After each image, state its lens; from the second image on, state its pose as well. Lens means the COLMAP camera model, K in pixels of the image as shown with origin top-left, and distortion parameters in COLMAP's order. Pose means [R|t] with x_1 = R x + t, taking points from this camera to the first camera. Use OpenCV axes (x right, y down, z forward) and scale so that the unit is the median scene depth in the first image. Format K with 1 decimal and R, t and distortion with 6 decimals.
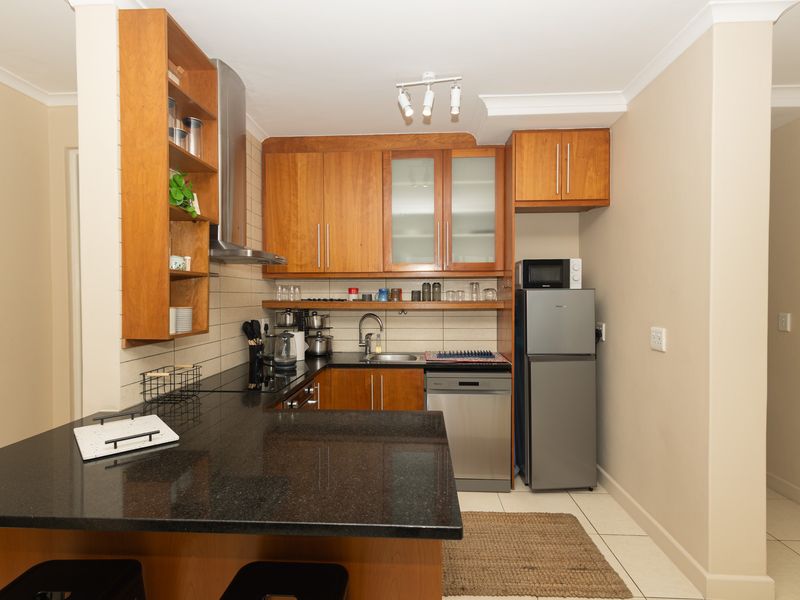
lens RADIAL K [[411.9, 0, 399.6], [0, 411.9, 302.4], [0, 0, 1]] dist [0.003046, -0.002939]
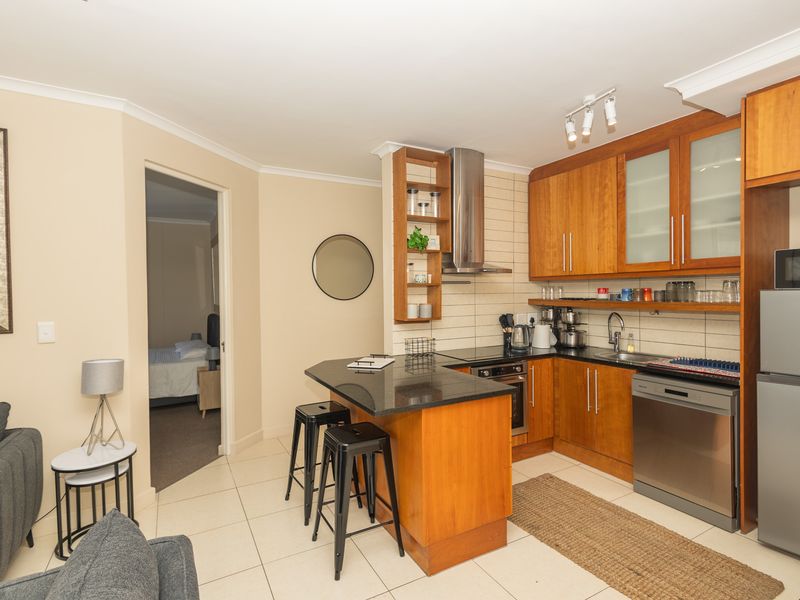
lens RADIAL K [[411.9, 0, 402.6], [0, 411.9, 296.2], [0, 0, 1]] dist [0.003046, -0.002939]
pose [[0.531117, 0.005916, -0.847278, 0.546278], [-0.004252, 0.999982, 0.004316, -0.017153], [0.847288, 0.001311, 0.531133, -0.006517]]
